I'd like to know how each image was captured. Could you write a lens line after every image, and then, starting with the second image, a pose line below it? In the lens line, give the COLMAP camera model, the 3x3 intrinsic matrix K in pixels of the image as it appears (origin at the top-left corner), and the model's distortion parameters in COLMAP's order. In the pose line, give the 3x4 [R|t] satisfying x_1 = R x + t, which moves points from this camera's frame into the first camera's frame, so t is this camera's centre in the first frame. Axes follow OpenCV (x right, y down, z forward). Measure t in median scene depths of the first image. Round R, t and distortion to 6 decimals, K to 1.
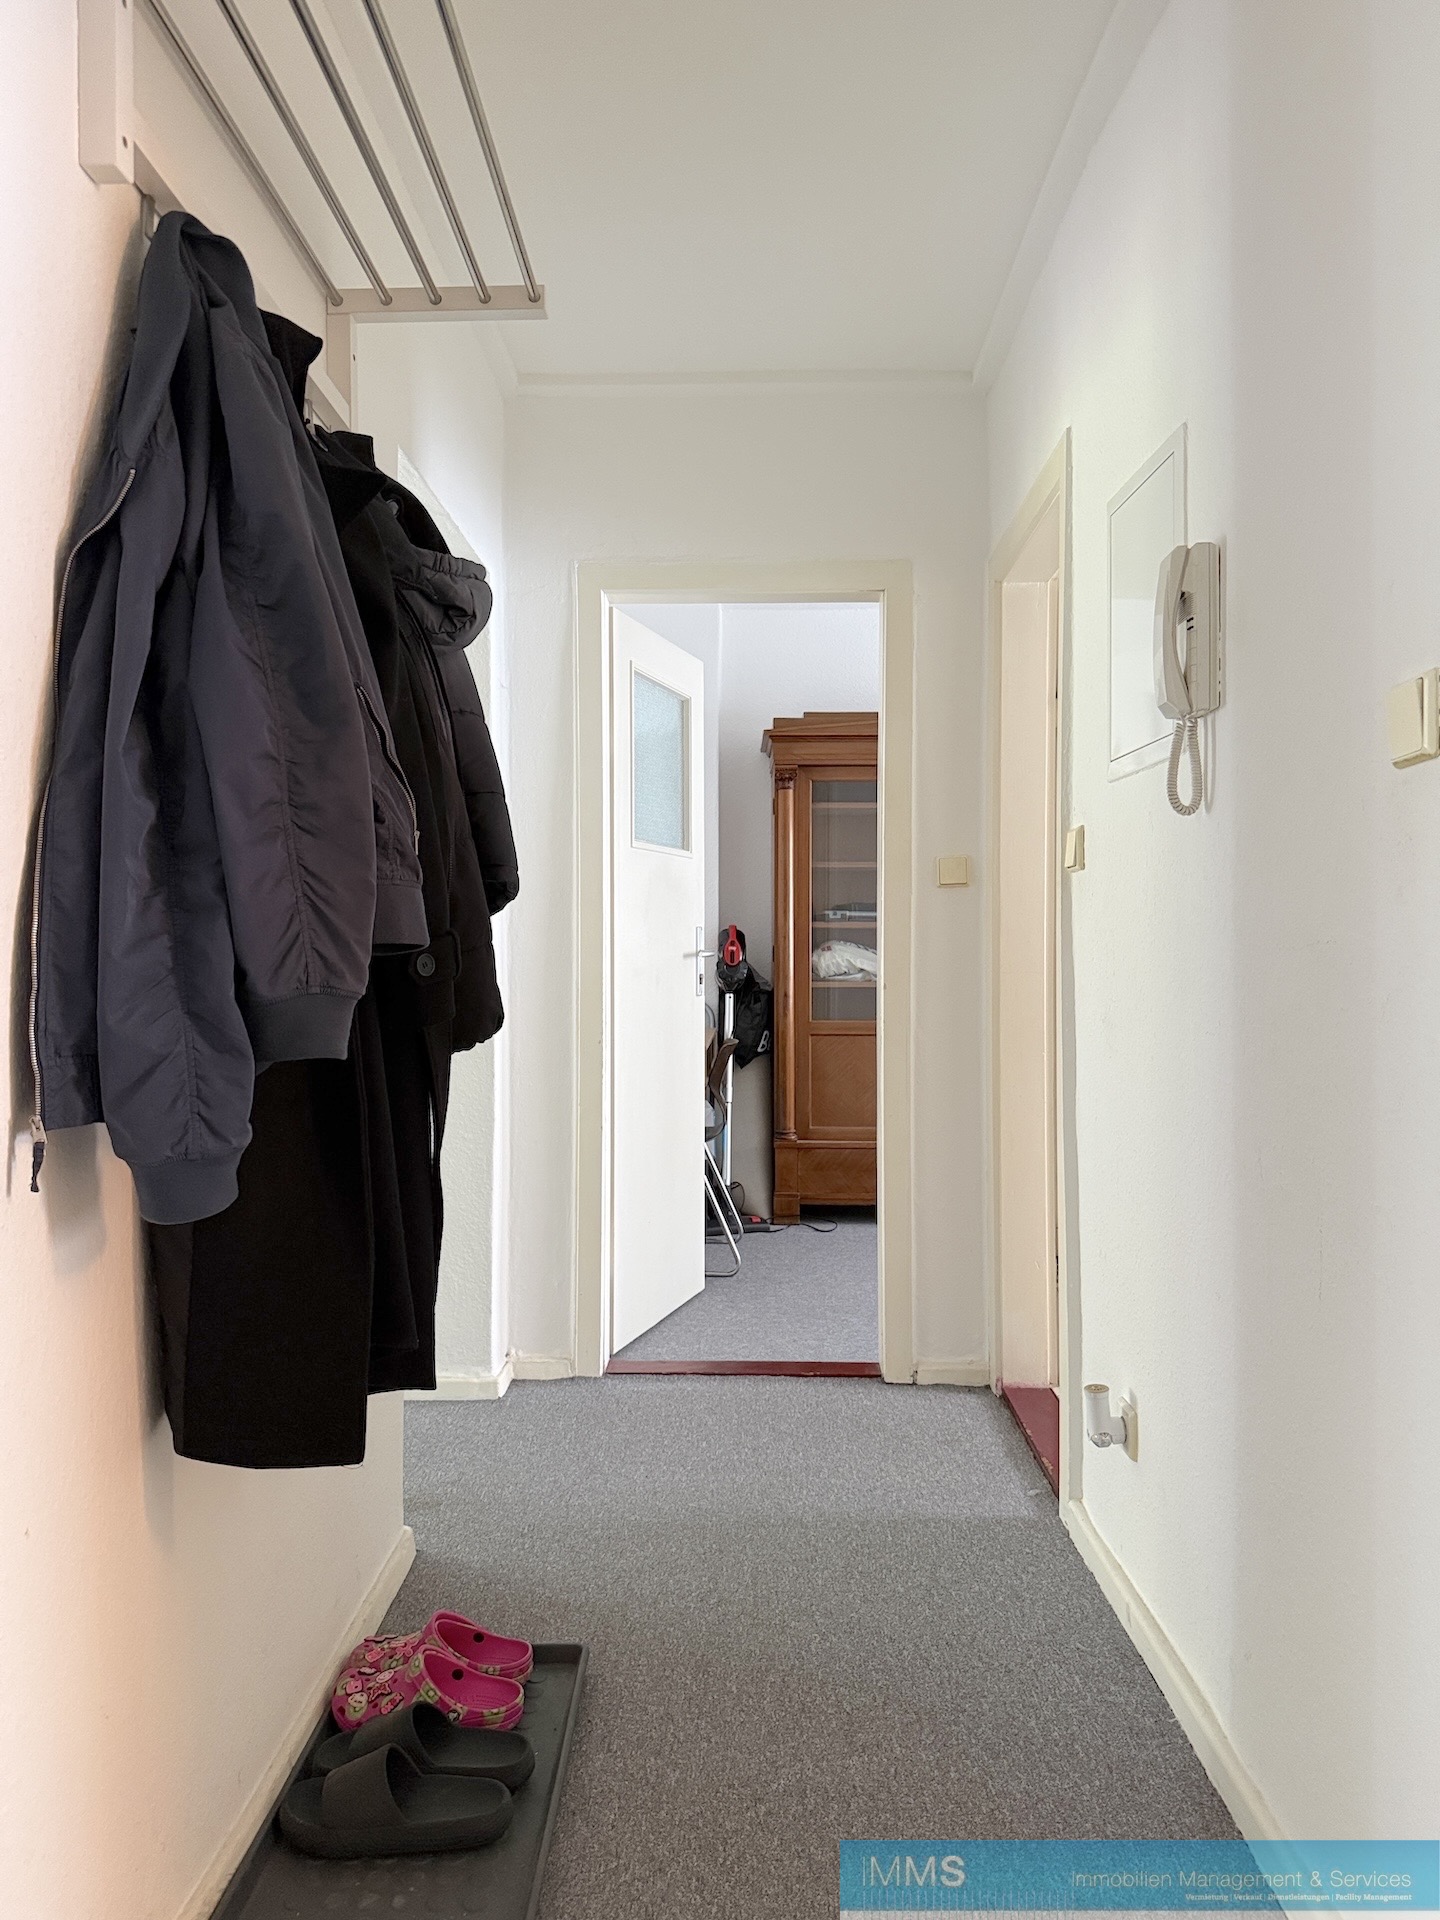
lens RADIAL K [[1361.0, 0, 720.0], [0, 1361.0, 960.0], [0, 0, 1]] dist [0.027873, -0.050999]
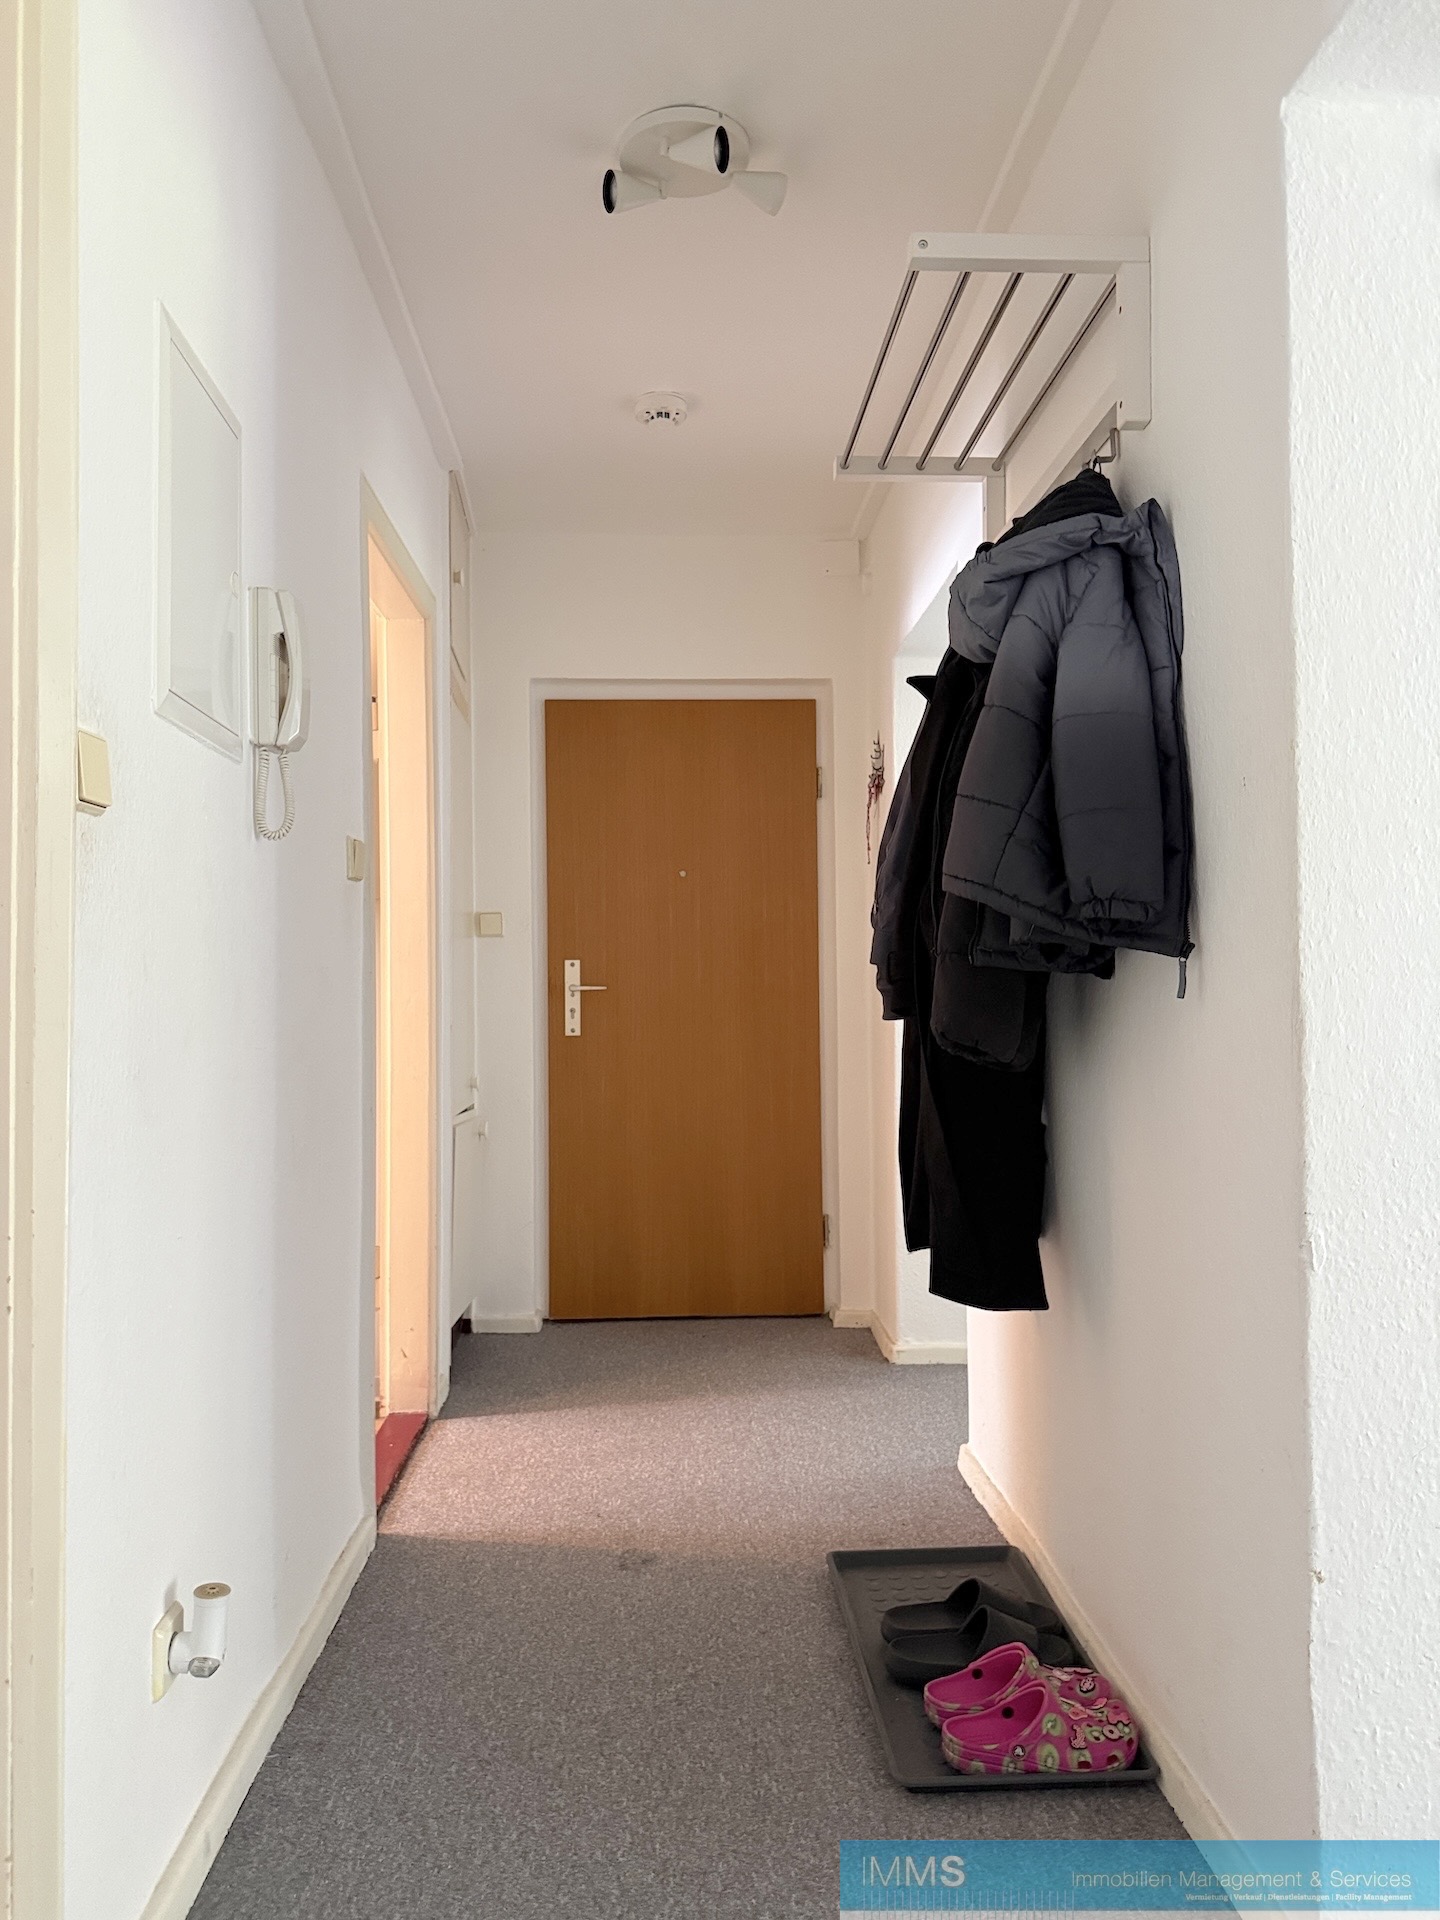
lens RADIAL K [[1361.0, 0, 720.0], [0, 1361.0, 960.0], [0, 0, 1]] dist [0.027873, -0.050999]
pose [[-0.998259, 0.012494, -0.057651, 0.060366], [0.013071, 0.999868, -0.009629, -0.000518], [0.057523, -0.010366, -0.998290, 2.021195]]
